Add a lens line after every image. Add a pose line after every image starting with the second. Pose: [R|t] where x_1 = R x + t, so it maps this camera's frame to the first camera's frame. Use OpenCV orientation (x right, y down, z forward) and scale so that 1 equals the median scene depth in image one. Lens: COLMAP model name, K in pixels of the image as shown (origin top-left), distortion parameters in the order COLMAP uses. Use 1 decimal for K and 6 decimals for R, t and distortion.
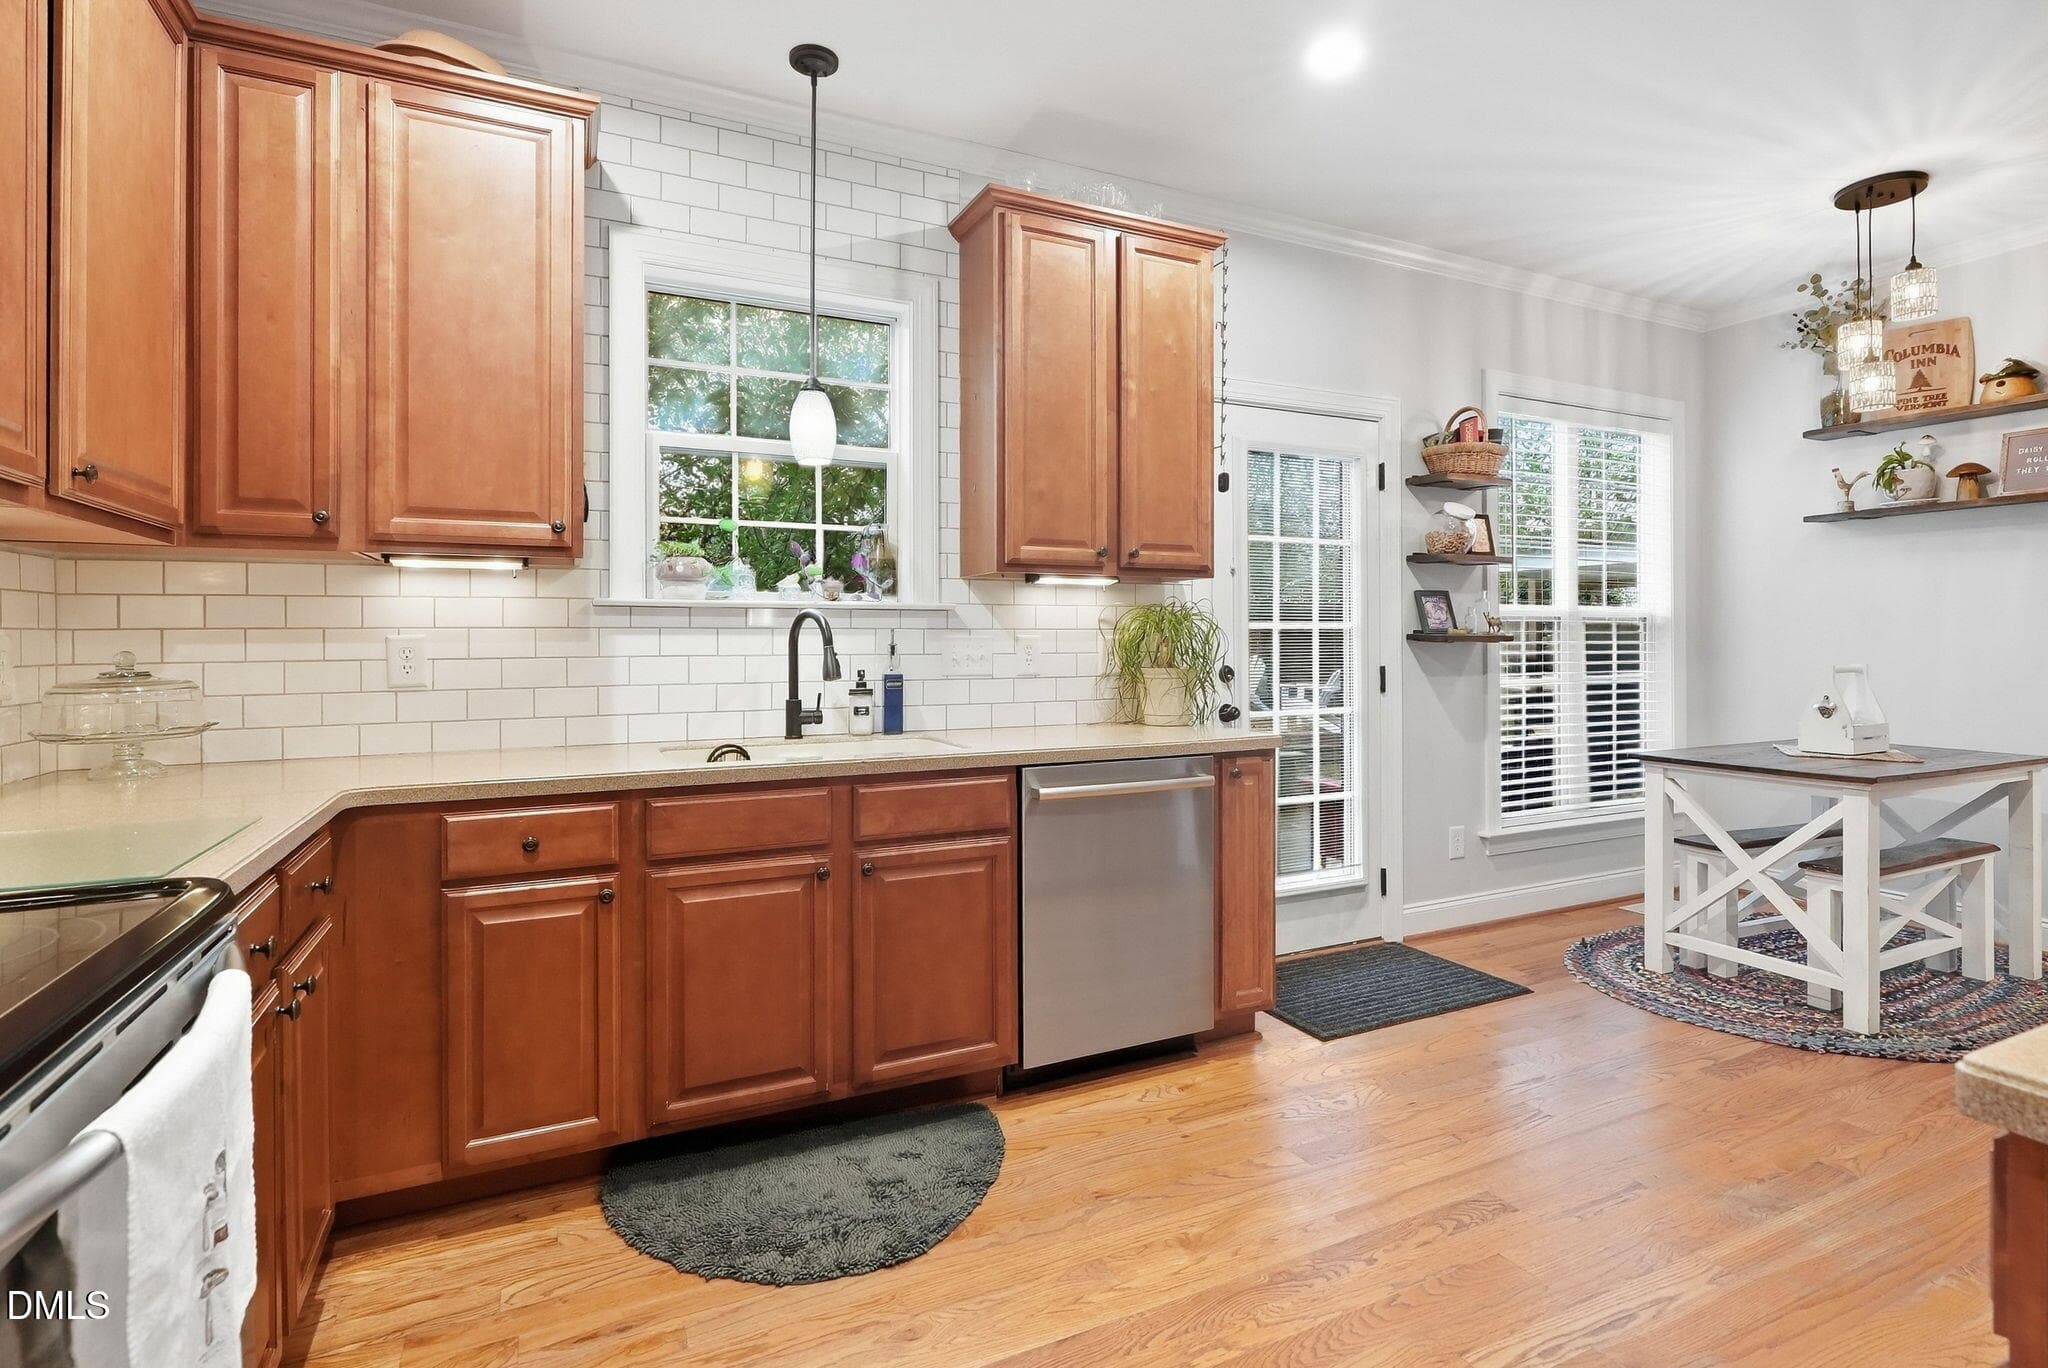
lens RADIAL K [[1002.7, 0, 1031.9], [0, 1002.7, 634.5], [0, 0, 1]] dist [-0.008309, 0.003370]
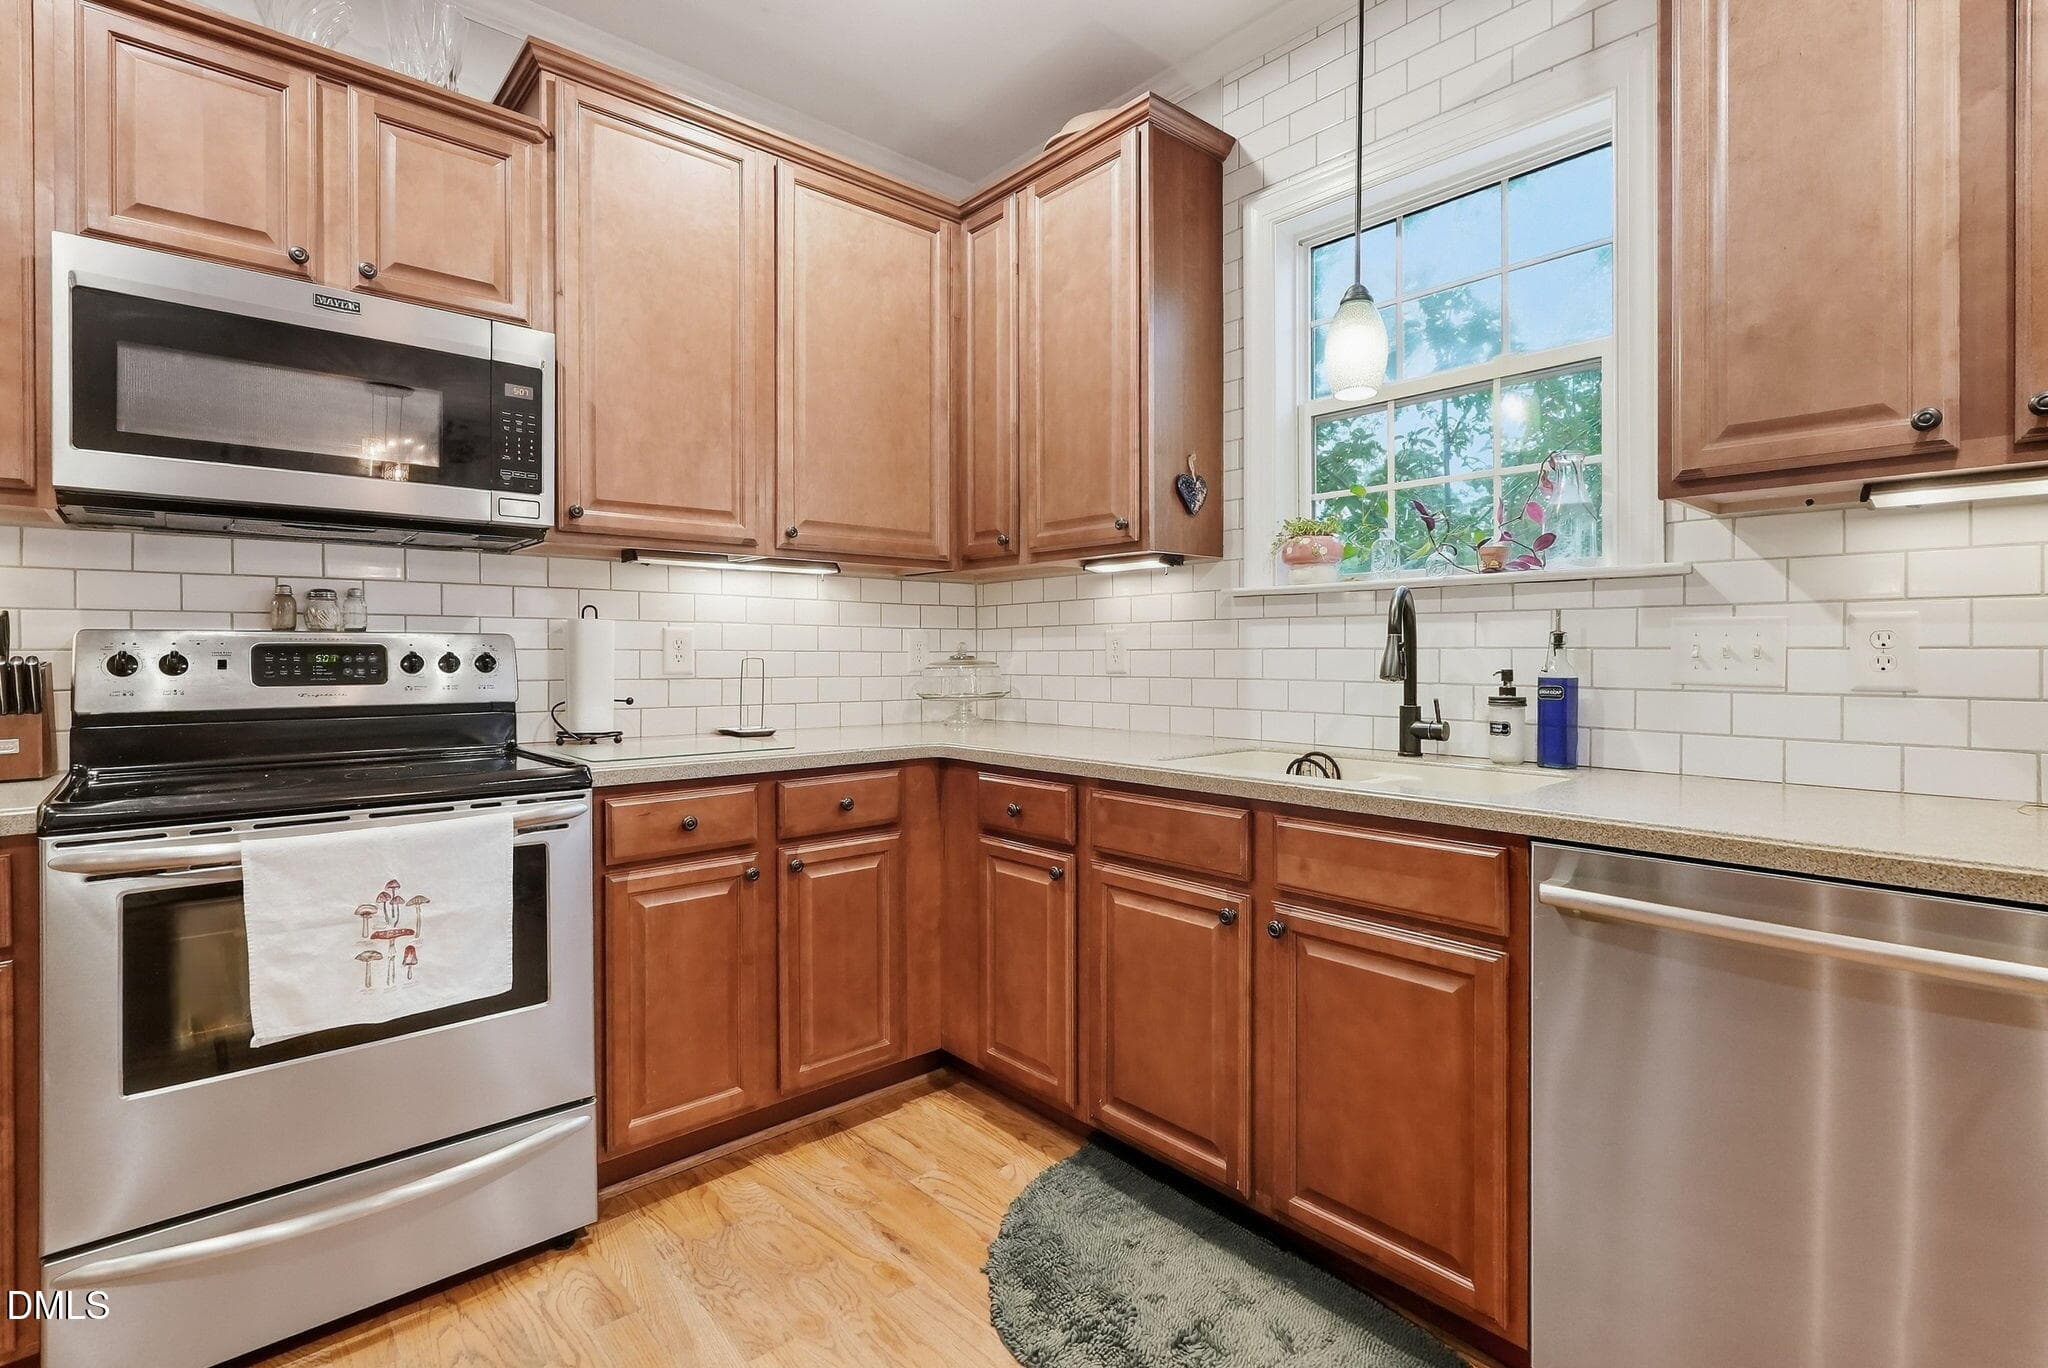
lens RADIAL K [[955.1, 0, 1024.9], [0, 955.1, 655.4], [0, 0, 1]] dist [-0.001299, 0.000946]
pose [[0.275469, 0.005985, -0.961291, 0.368878], [0.006434, 0.999947, 0.008069, 0.017712], [0.961288, -0.008407, 0.275416, 0.488449]]
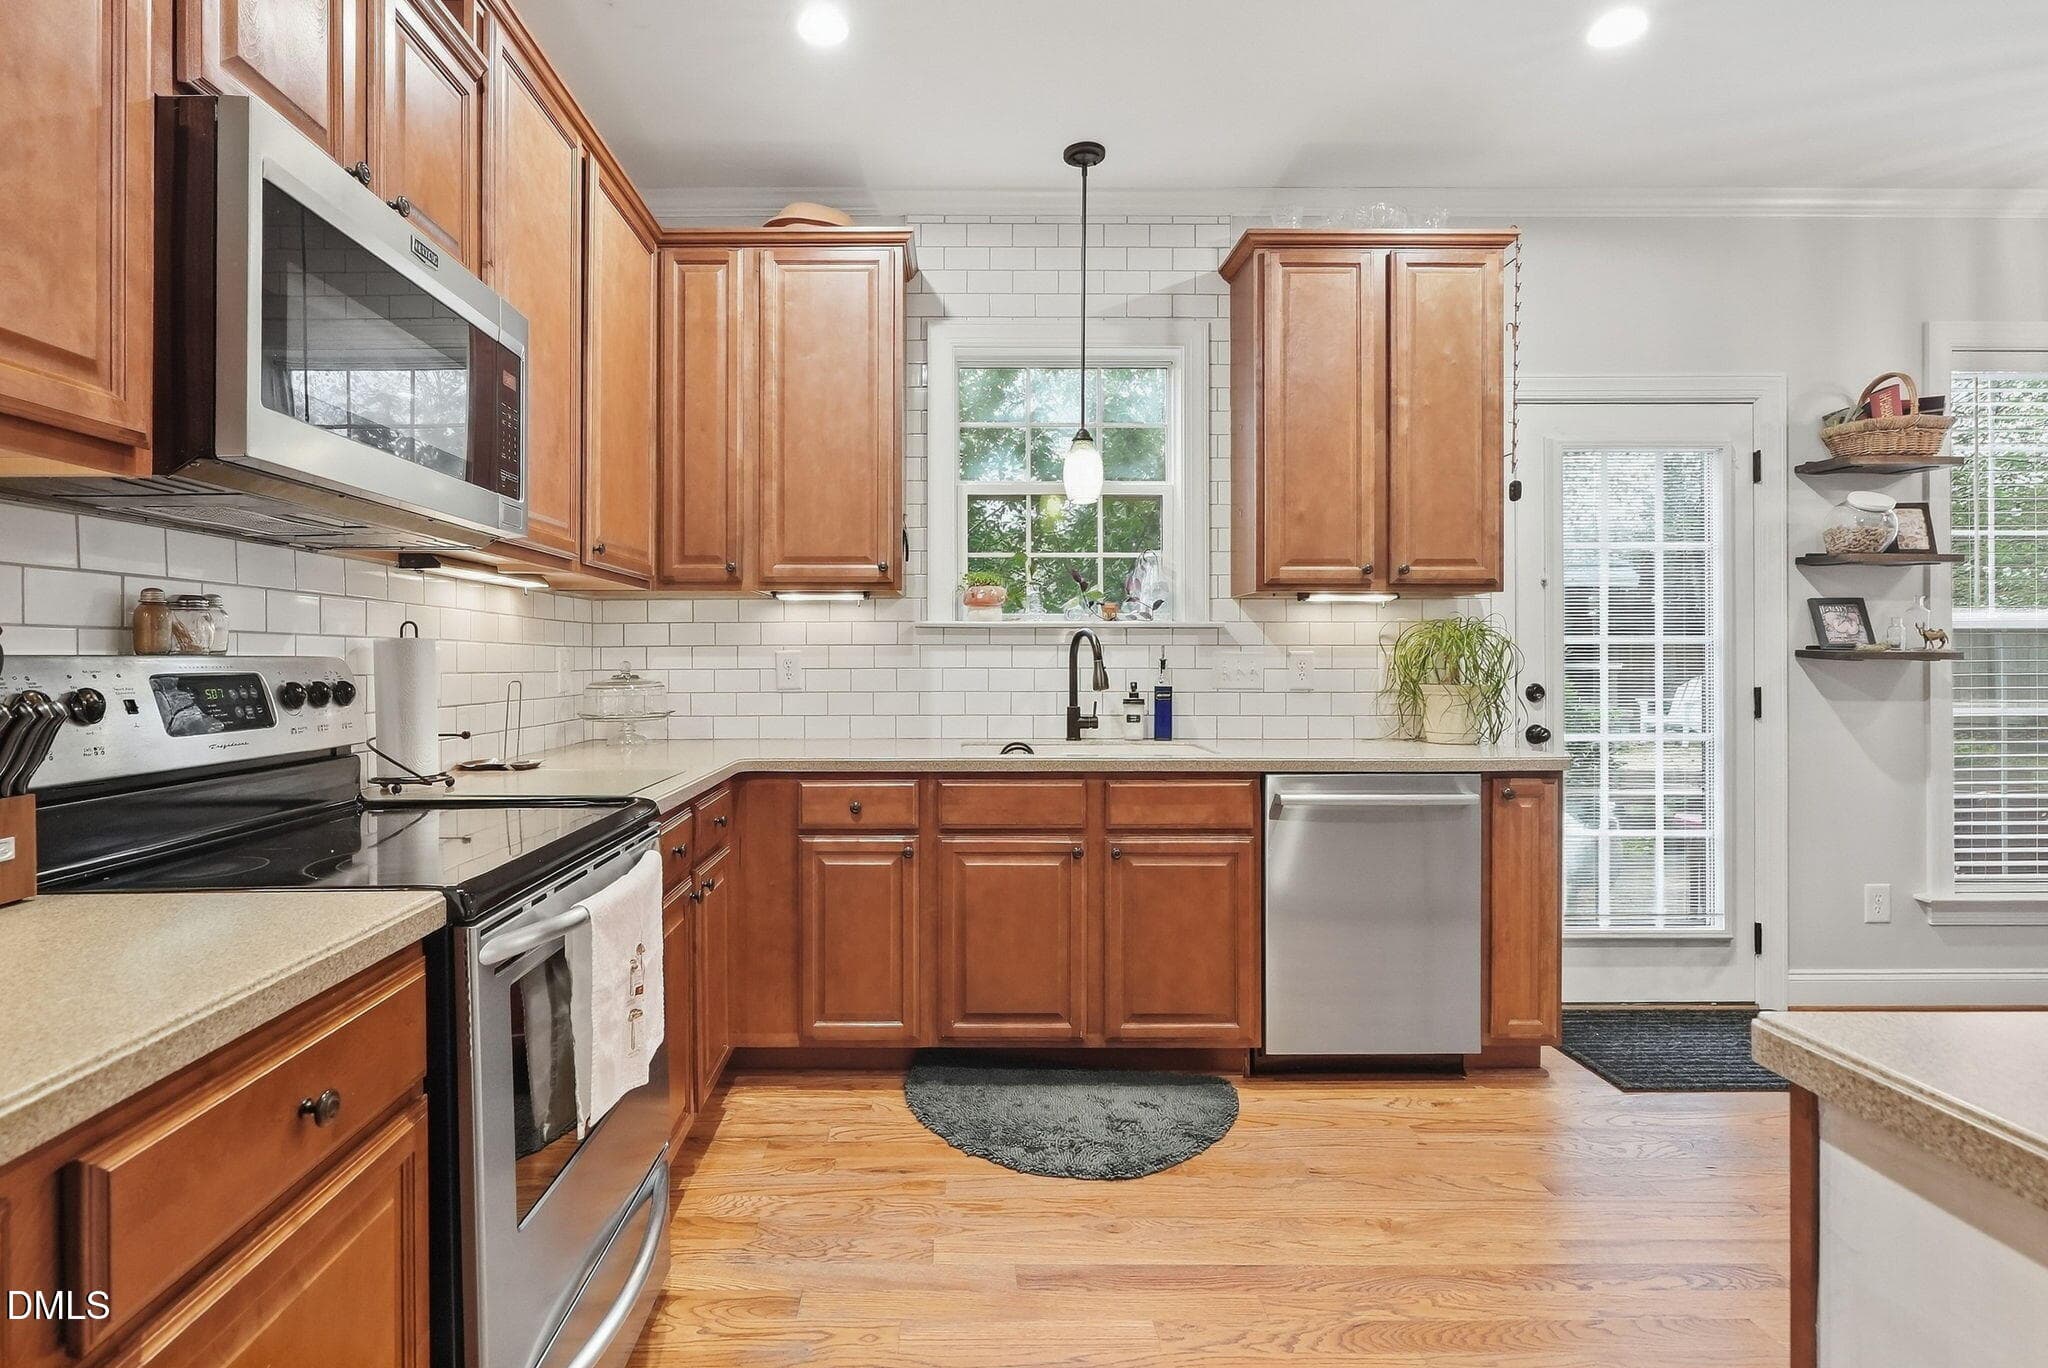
lens RADIAL K [[1002.7, 0, 939.6], [0, 1002.7, 651.9], [0, 0, 1]] dist [-0.008309, 0.003370]
pose [[0.897281, 0.001439, -0.441458, 0.128347], [-0.000529, 0.999997, 0.002184, -0.000538], [0.441460, -0.001726, 0.897279, -0.101959]]
